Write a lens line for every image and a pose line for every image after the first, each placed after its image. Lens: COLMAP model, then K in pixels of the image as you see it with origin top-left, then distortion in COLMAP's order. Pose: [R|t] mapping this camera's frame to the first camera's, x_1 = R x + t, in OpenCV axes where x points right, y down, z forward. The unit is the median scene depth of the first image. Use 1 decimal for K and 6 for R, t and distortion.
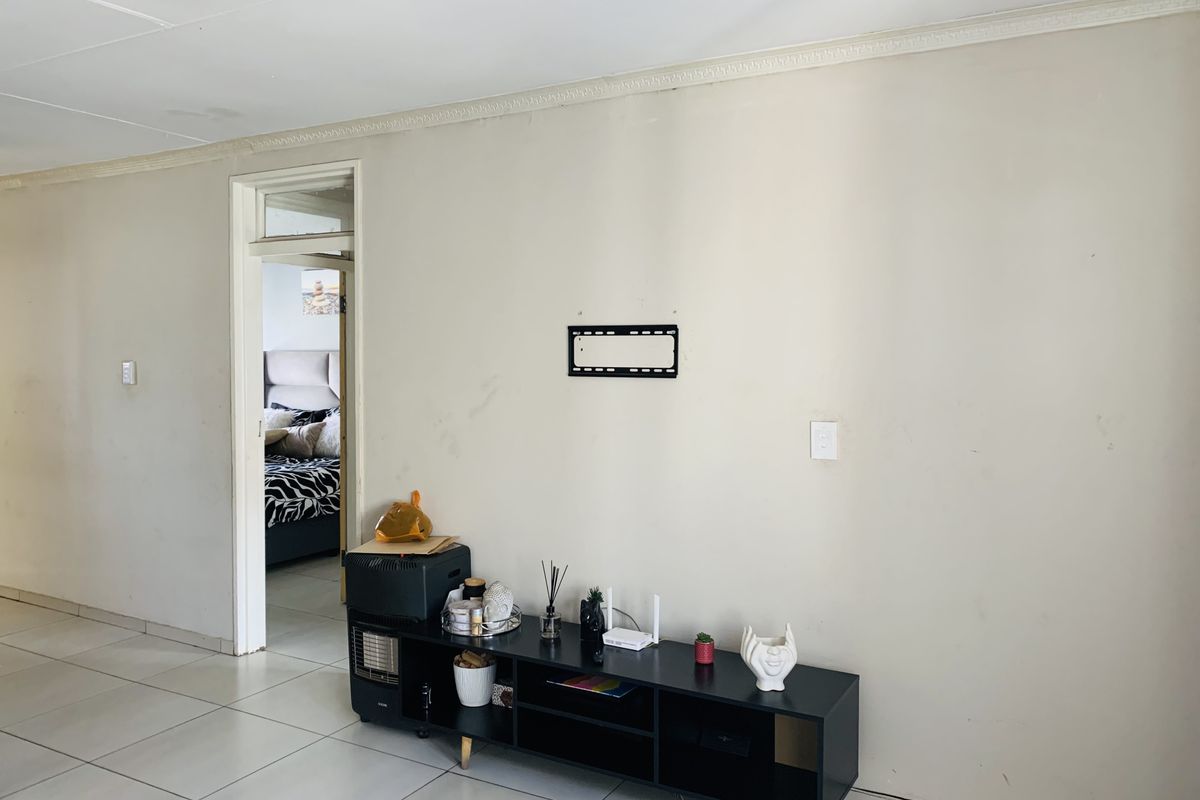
lens RADIAL K [[924.6, 0, 596.9], [0, 924.6, 400.6], [0, 0, 1]] dist [-0.008160, -0.000966]
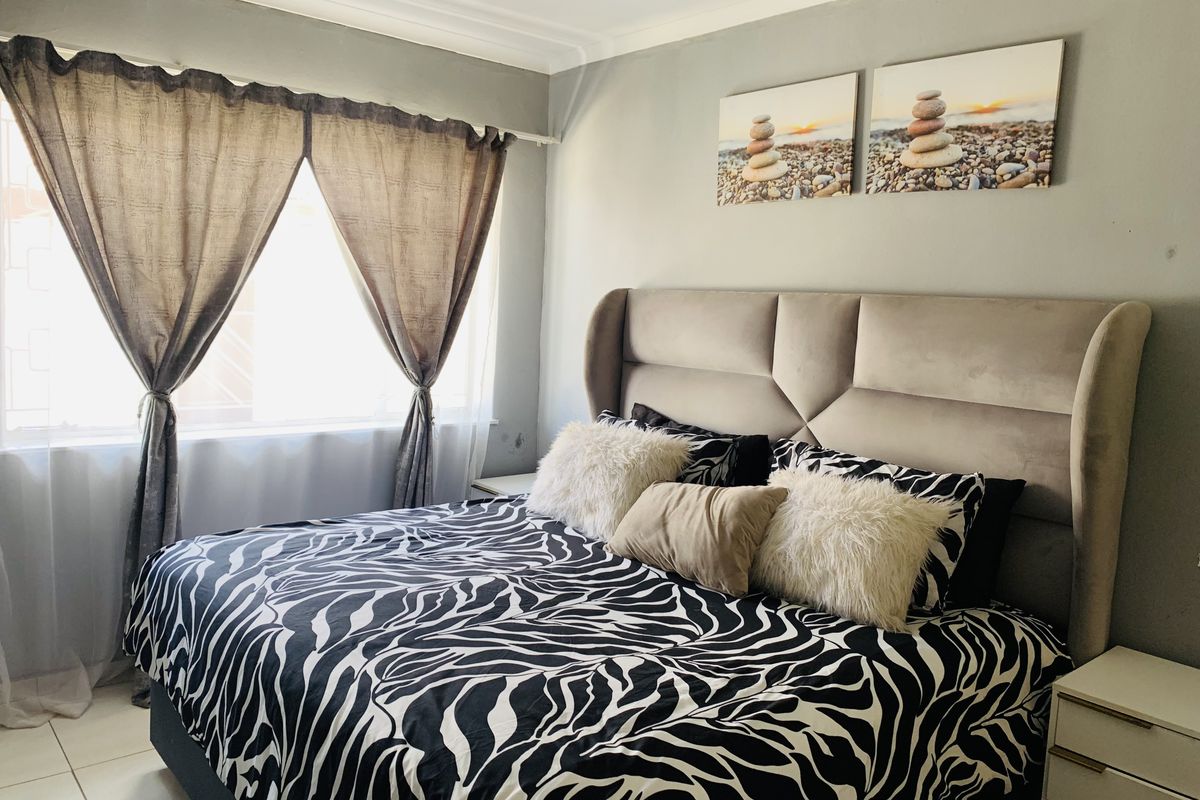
lens RADIAL K [[924.6, 0, 599.1], [0, 924.6, 399.0], [0, 0, 1]] dist [-0.008160, -0.000966]
pose [[0.935996, 0.067926, -0.345396, -0.225703], [-0.054157, 0.997311, 0.049373, -0.022701], [0.347821, -0.027507, 0.937157, 0.607168]]
